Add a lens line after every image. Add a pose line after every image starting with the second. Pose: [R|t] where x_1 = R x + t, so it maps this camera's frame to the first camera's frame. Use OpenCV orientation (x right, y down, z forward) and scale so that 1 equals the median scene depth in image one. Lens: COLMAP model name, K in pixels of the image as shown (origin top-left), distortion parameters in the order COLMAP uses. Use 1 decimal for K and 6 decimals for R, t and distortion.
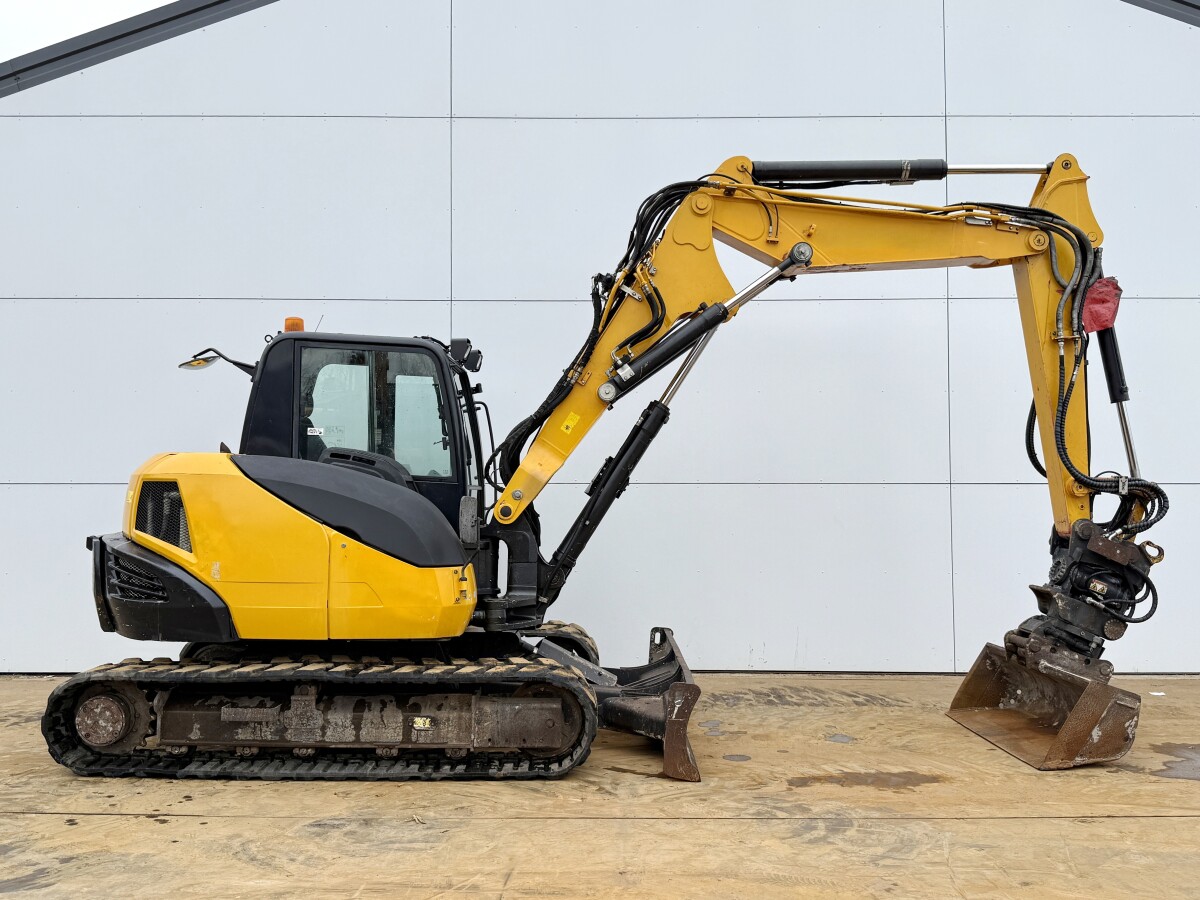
lens RADIAL K [[1023.2, 0, 614.2], [0, 1023.2, 455.2], [0, 0, 1]] dist [0.099599, -0.181590]
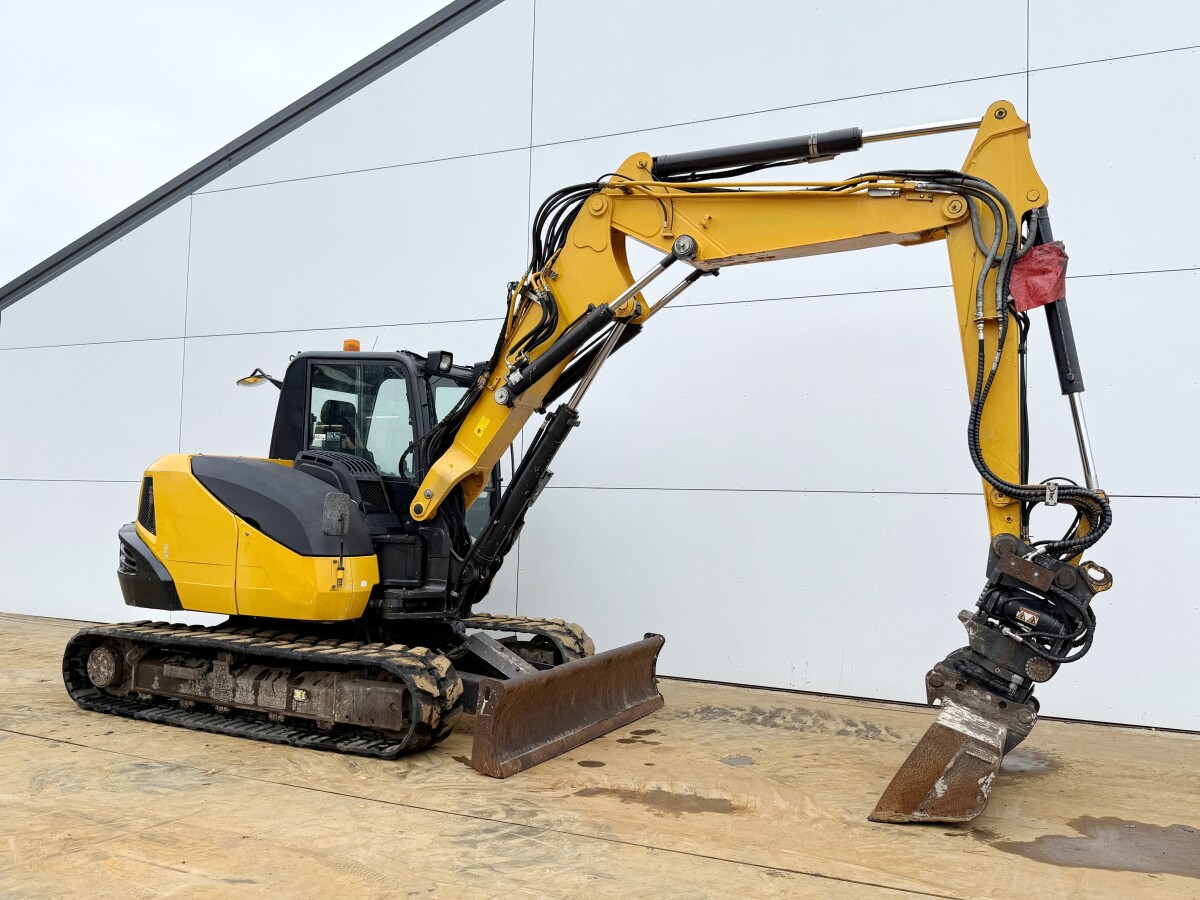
lens RADIAL K [[1023.2, 0, 612.0], [0, 1023.2, 442.9], [0, 0, 1]] dist [0.099599, -0.181590]
pose [[0.903044, -0.005481, -0.429513, 0.530023], [-0.002758, 0.999824, -0.018557, 0.004934], [0.429539, 0.017943, 0.902870, 0.109672]]
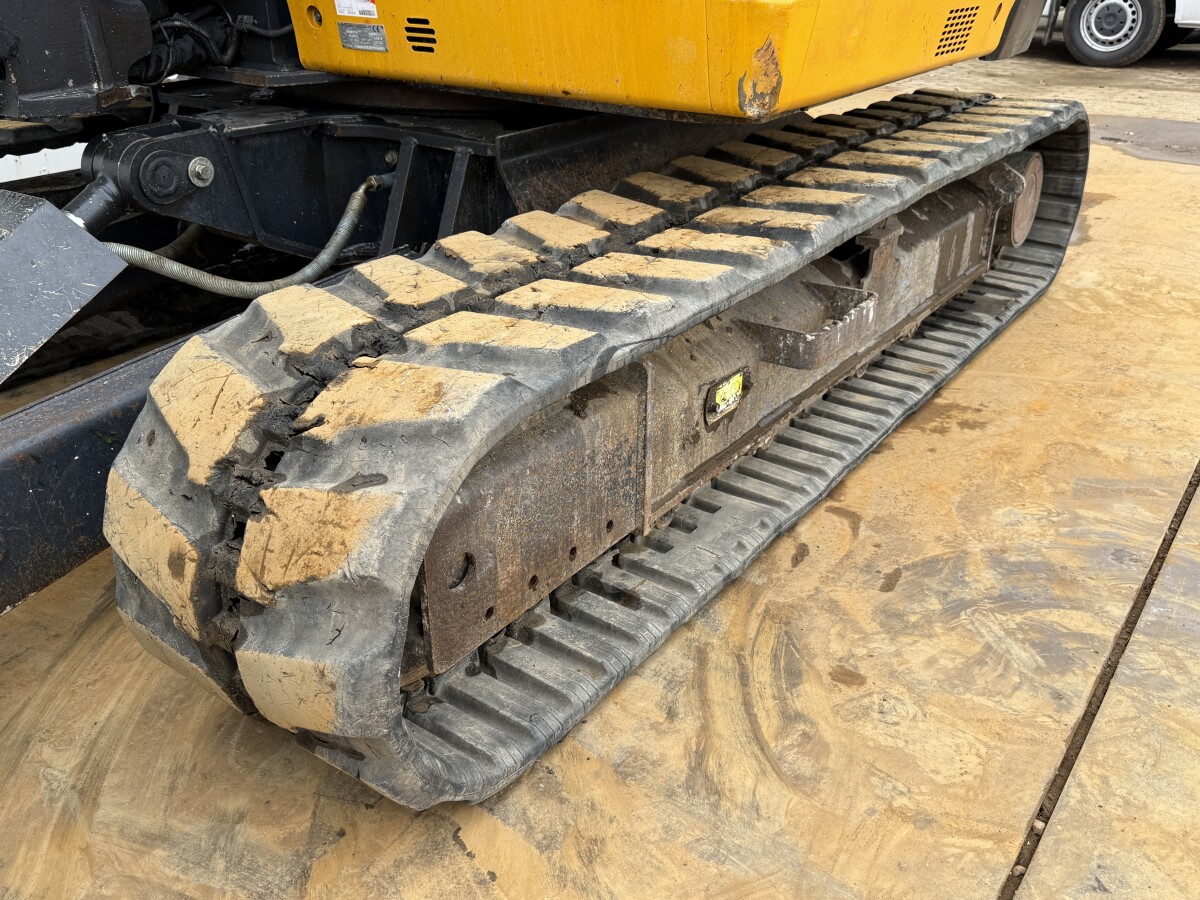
lens RADIAL K [[1072.2, 0, 603.5], [0, 1072.2, 457.7], [0, 0, 1]] dist [0.073870, -0.112832]
pose [[0.575650, -0.361405, 0.733494, -0.131017], [-0.048907, 0.880202, 0.472073, 0.106278], [-0.816232, -0.307622, 0.489013, 0.745269]]
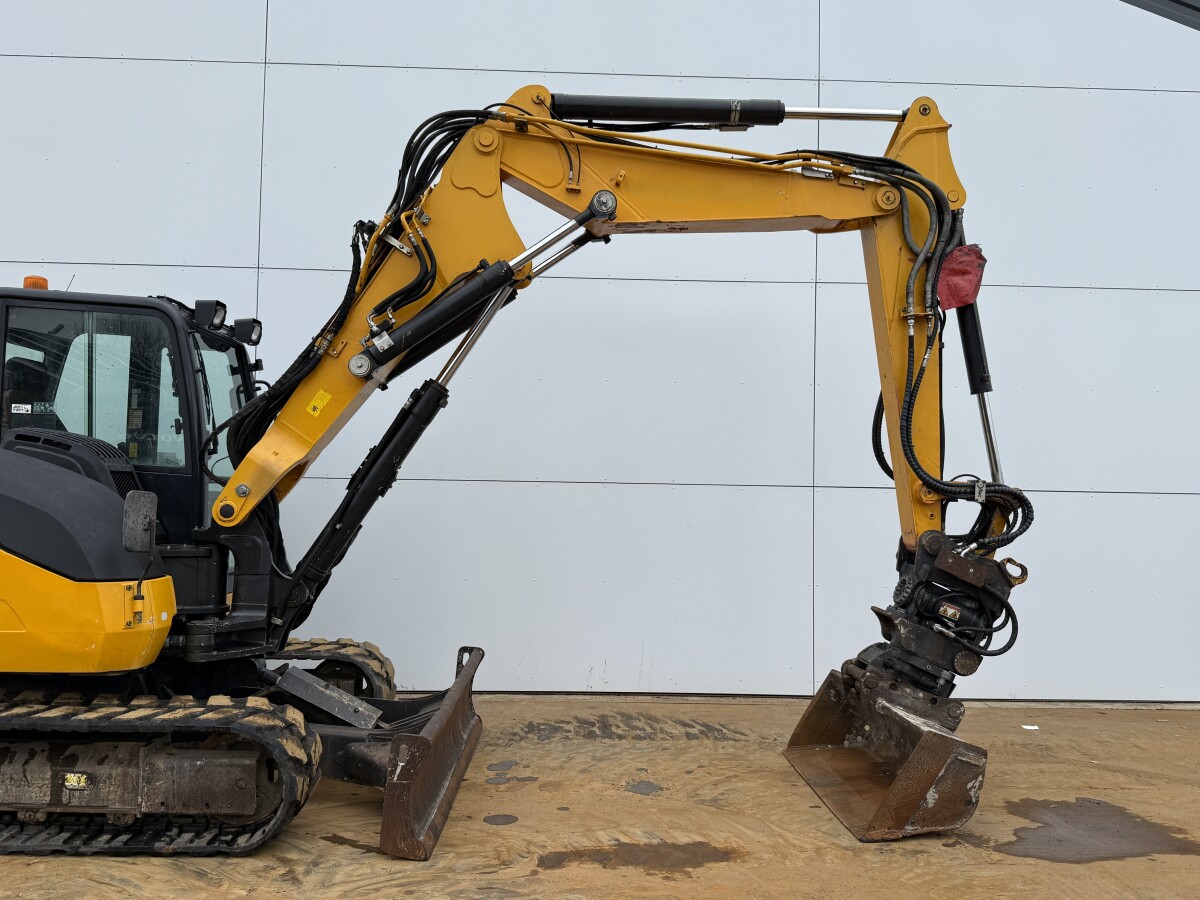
lens RADIAL K [[984.7, 0, 609.6], [0, 984.7, 449.0], [0, 0, 1]] dist [0.074963, -0.126263]
pose [[0.999338, 0.019084, 0.030968, 0.166027], [-0.019104, 0.999817, 0.000344, 0.000350], [-0.030956, -0.000935, 0.999520, 0.206179]]
